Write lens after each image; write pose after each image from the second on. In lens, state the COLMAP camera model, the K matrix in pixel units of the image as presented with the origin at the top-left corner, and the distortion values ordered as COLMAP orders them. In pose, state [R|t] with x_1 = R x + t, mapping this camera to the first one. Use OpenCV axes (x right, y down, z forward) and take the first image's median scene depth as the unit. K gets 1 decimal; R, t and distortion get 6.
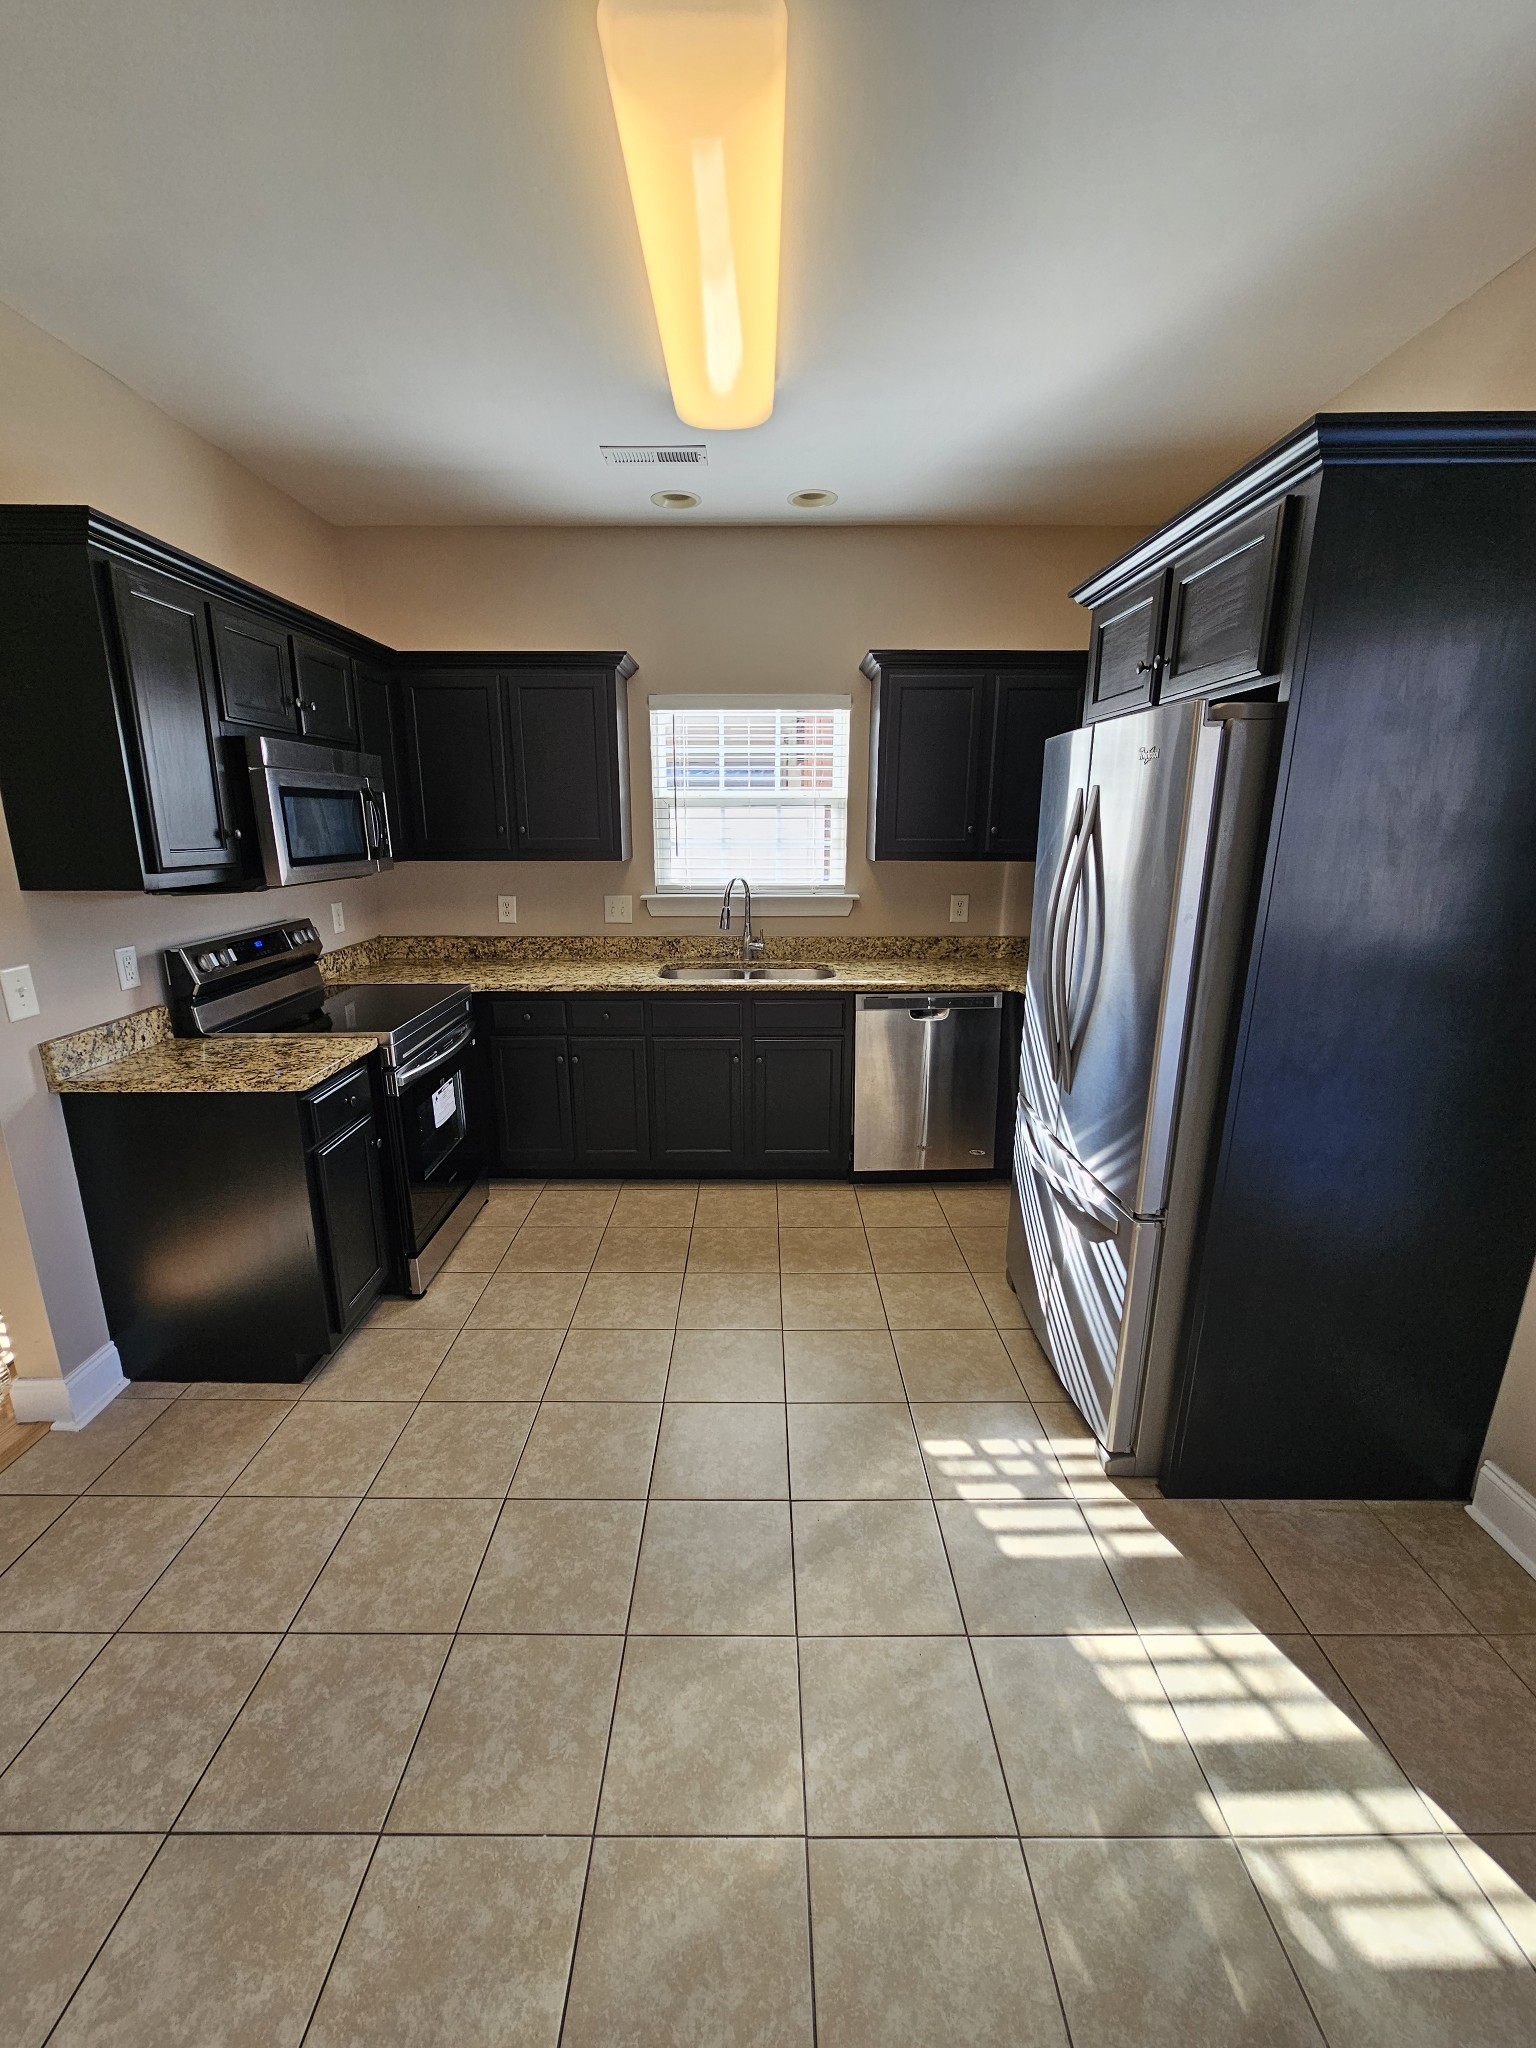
lens RADIAL K [[831.5, 0, 765.0], [0, 831.5, 1023.6], [0, 0, 1]] dist [0.001096, -0.001721]
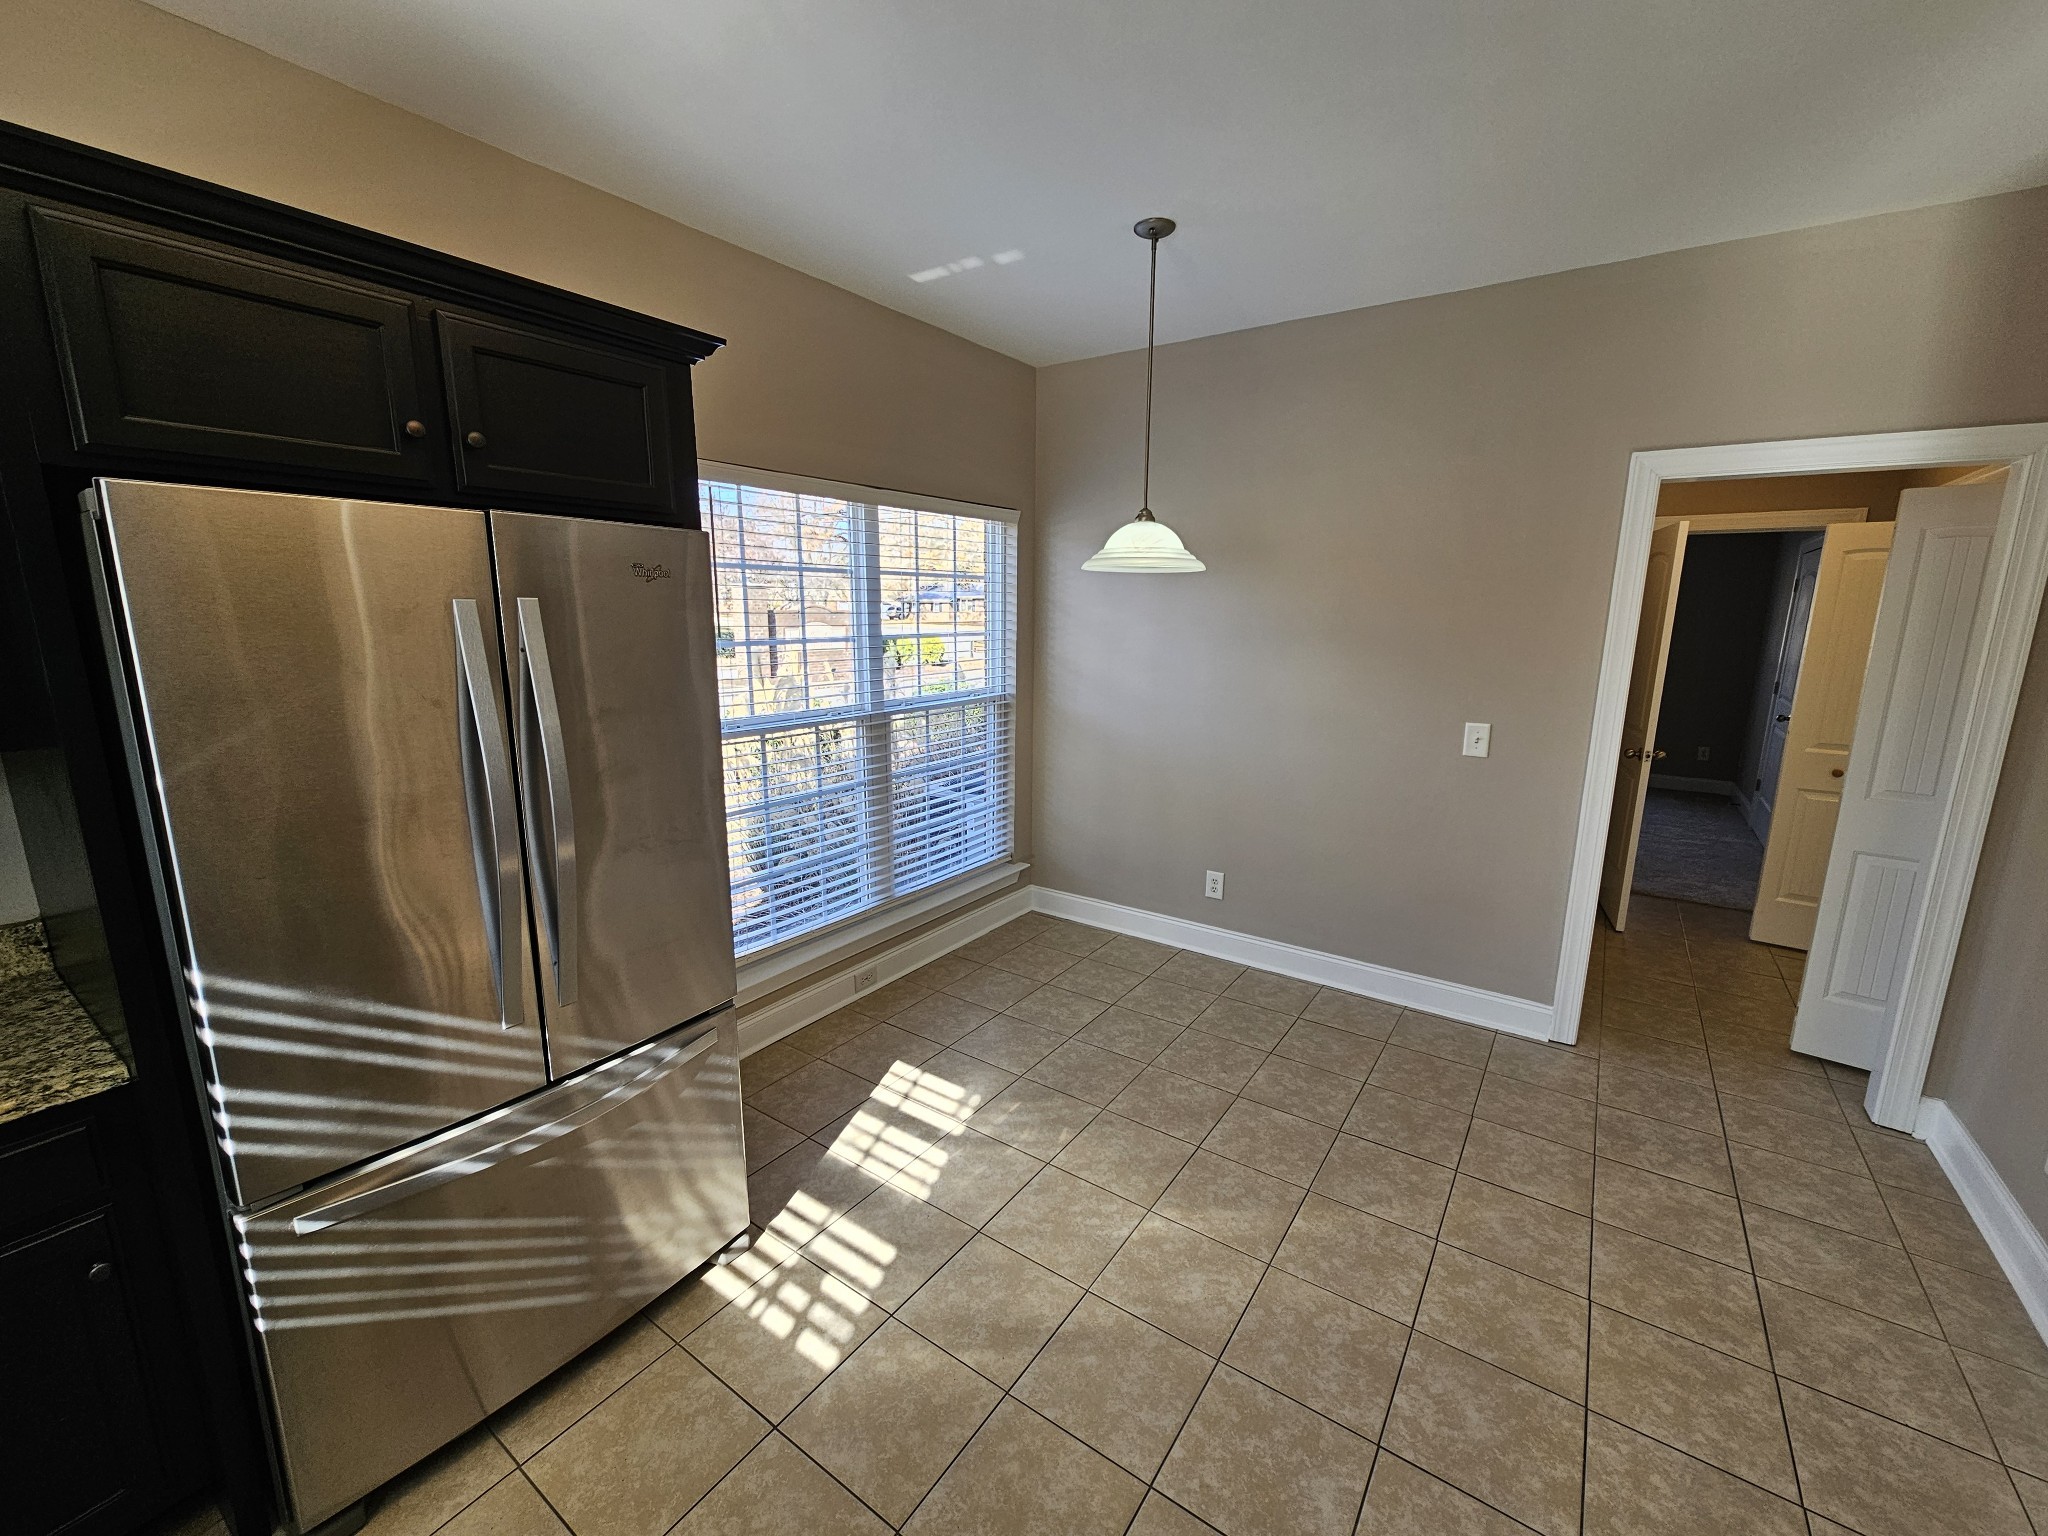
lens RADIAL K [[831.5, 0, 1039.4], [0, 831.5, 773.8], [0, 0, 1]] dist [0.001096, -0.001721]
pose [[-0.825495, -0.115421, 0.552481, -0.395283], [0.128585, 0.914666, 0.383213, -0.354822], [-0.549567, 0.387381, -0.740211, 1.321634]]
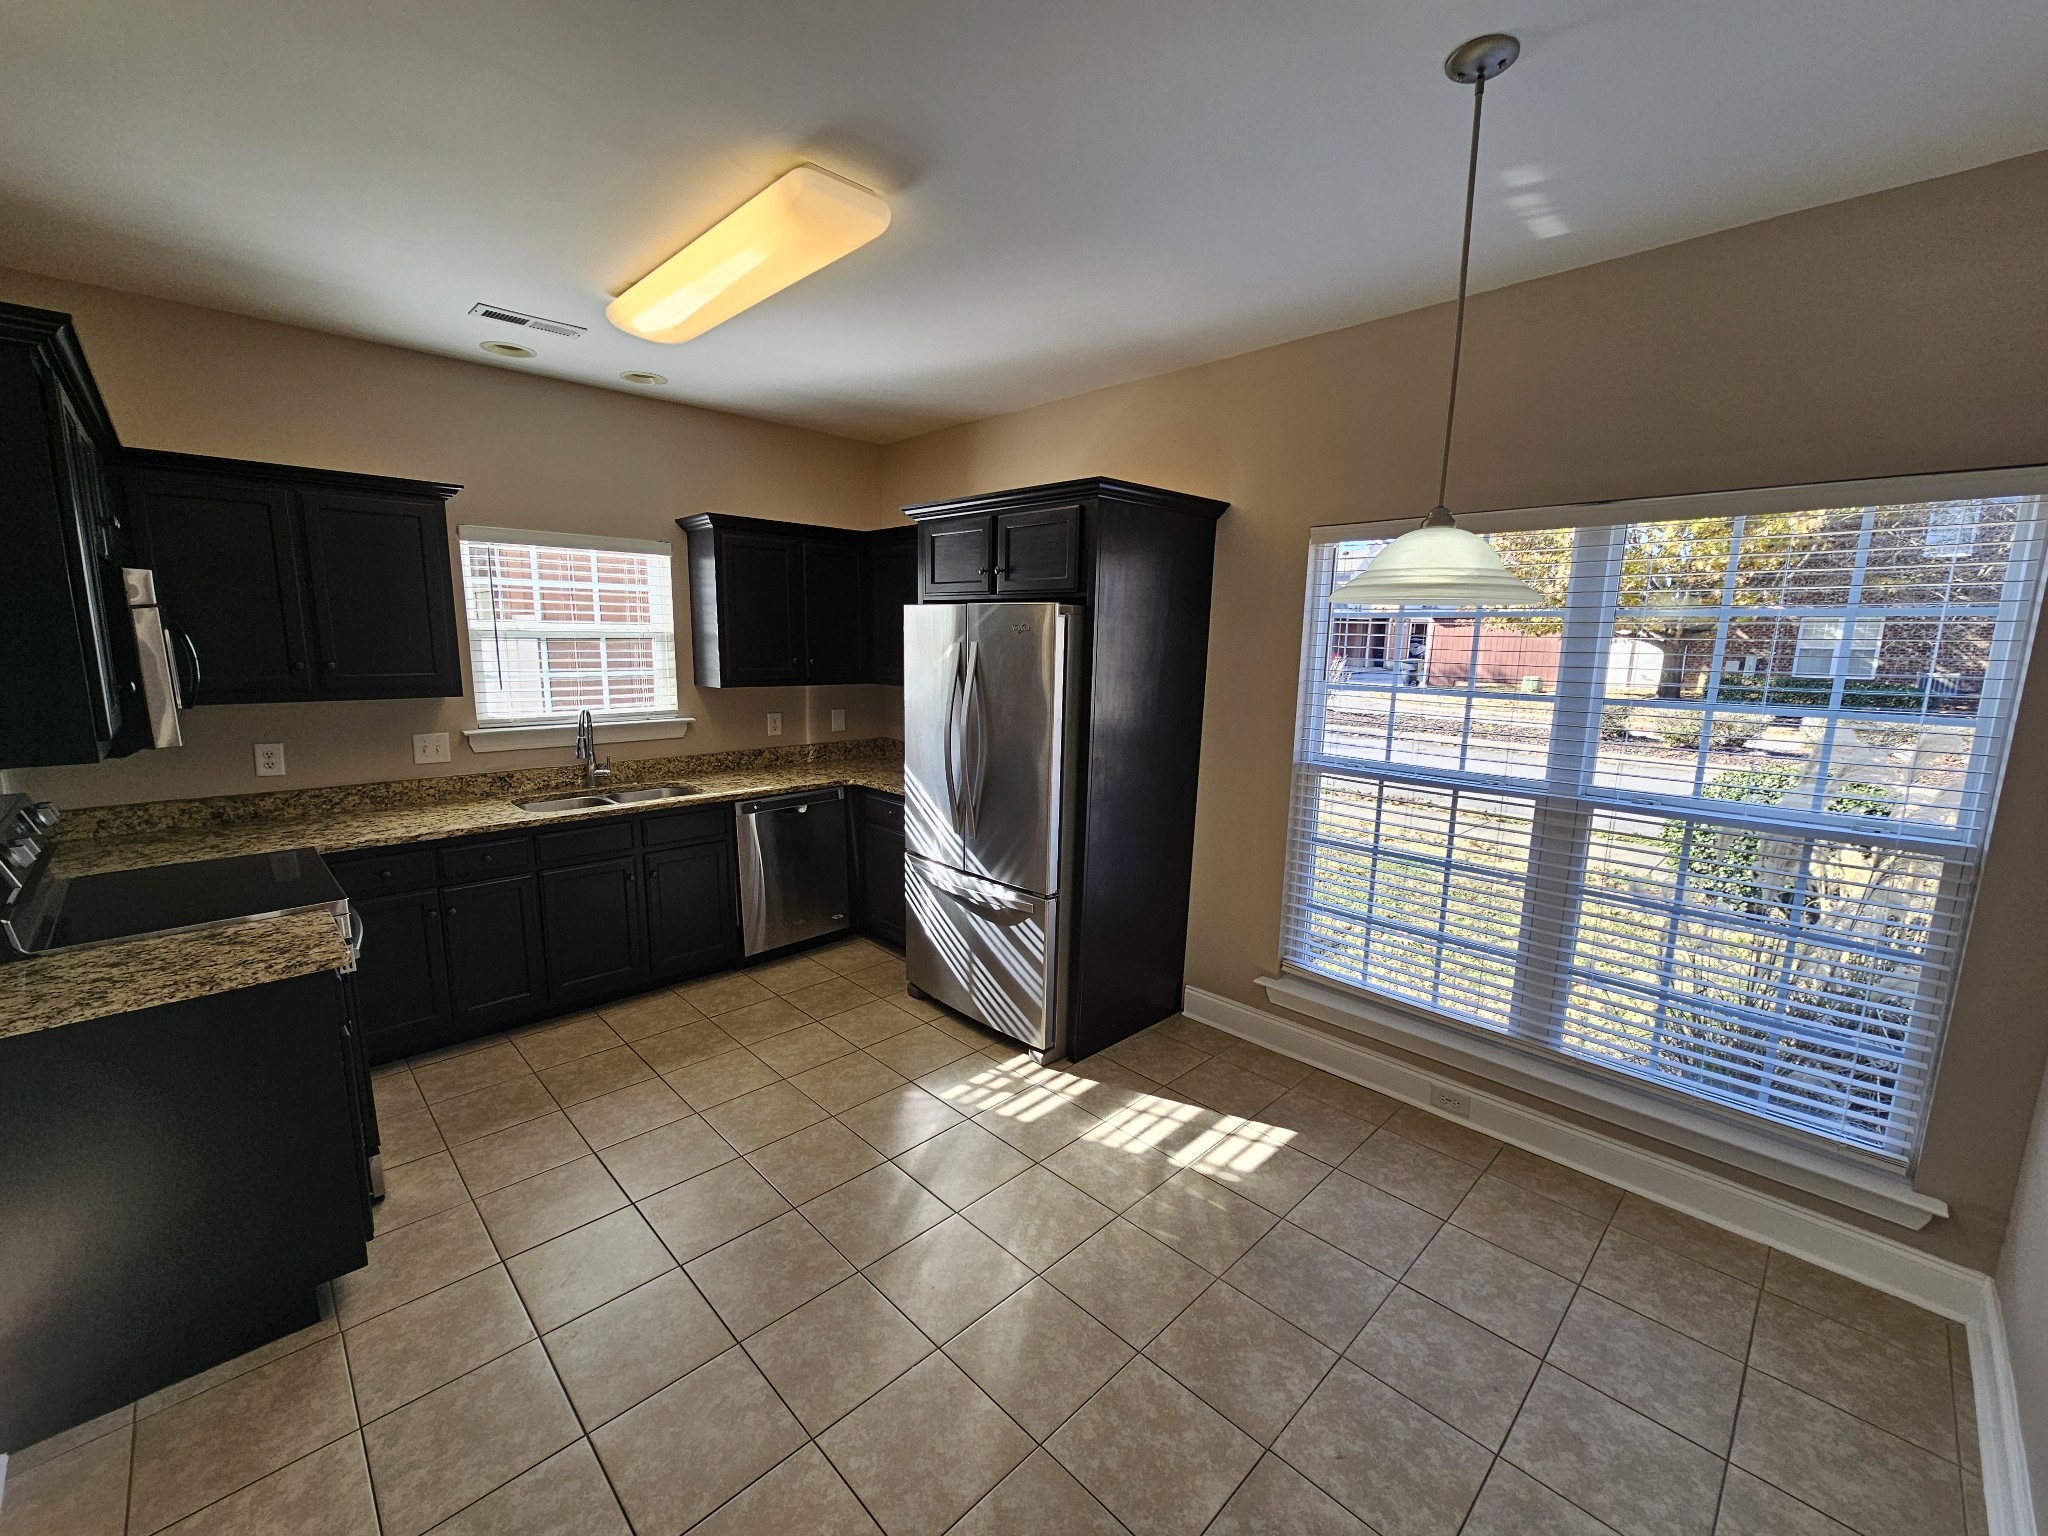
lens RADIAL K [[831.5, 0, 1018.6], [0, 831.5, 777.2], [0, 0, 1]] dist [0.001096, -0.001721]
pose [[0.717309, -0.105753, 0.688683, -0.659727], [0.151001, 0.988518, -0.005482, -0.006850], [-0.680196, 0.107924, 0.725042, -0.189665]]
